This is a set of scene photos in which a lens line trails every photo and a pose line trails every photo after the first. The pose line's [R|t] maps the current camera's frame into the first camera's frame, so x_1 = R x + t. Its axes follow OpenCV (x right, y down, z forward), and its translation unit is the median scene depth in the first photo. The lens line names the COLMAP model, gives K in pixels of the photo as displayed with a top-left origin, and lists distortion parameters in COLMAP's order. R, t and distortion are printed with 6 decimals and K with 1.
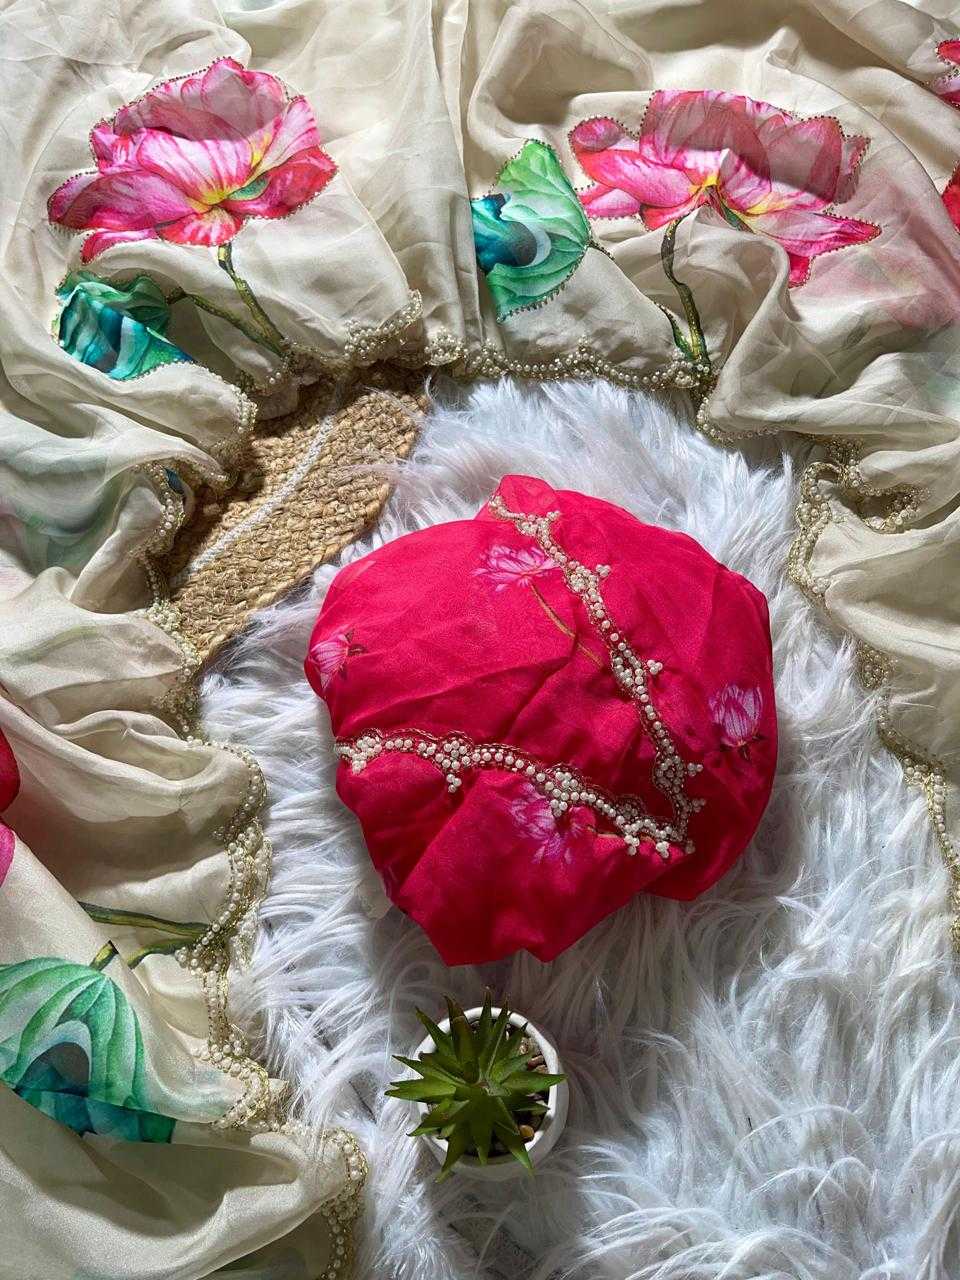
lens RADIAL K [[525.9, 0, 512.7], [0, 525.9, 643.9], [0, 0, 1]] dist [0.013337, -0.006459]
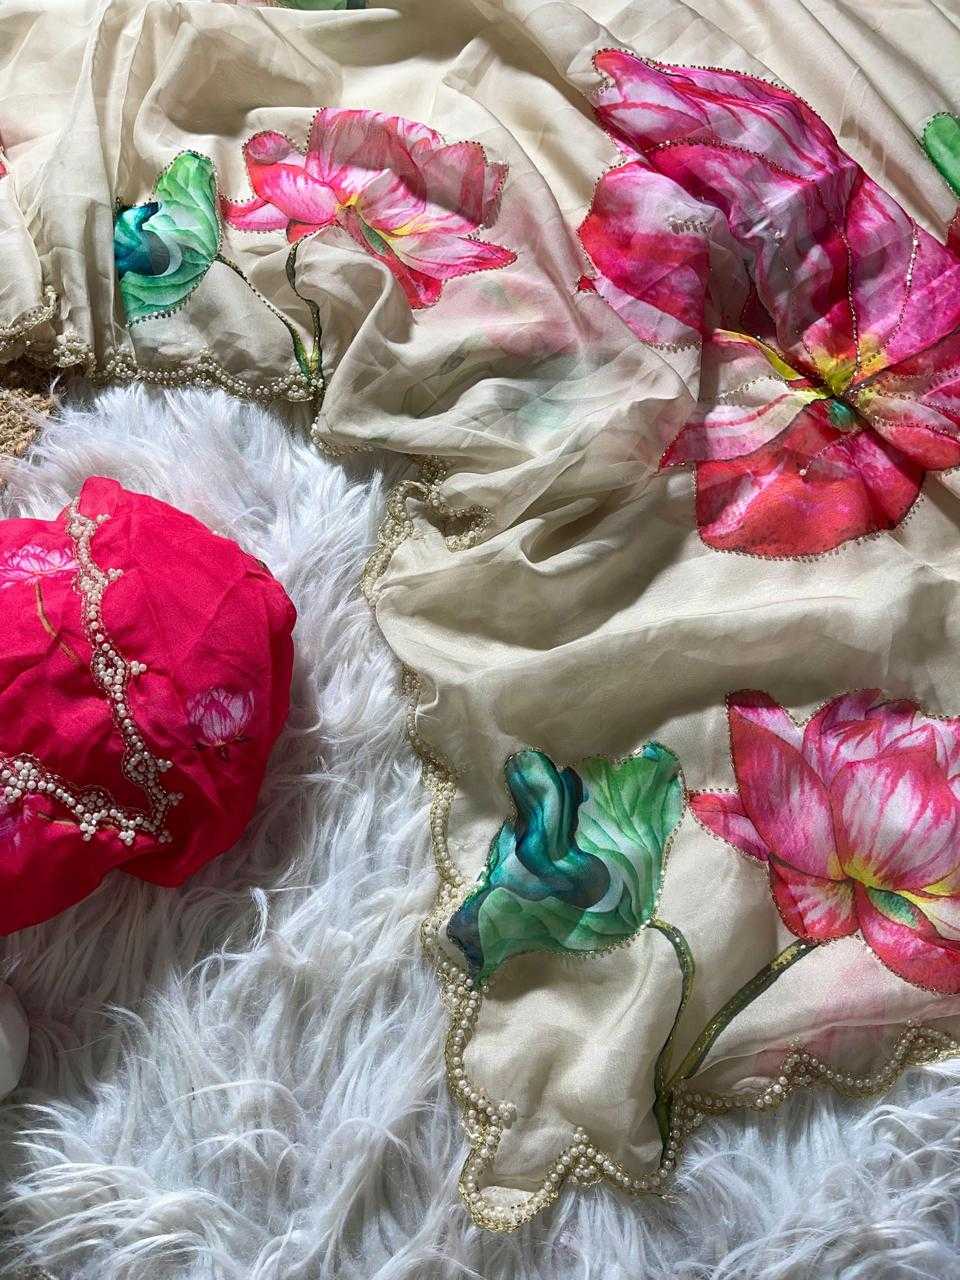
lens RADIAL K [[525.9, 0, 512.7], [0, 525.9, 643.9], [0, 0, 1]] dist [0.013337, -0.006459]
pose [[0.998715, 0.050490, -0.004381, 0.789277], [-0.050420, 0.998617, 0.014872, -0.044640], [0.005126, -0.014632, 0.999880, -0.047399]]
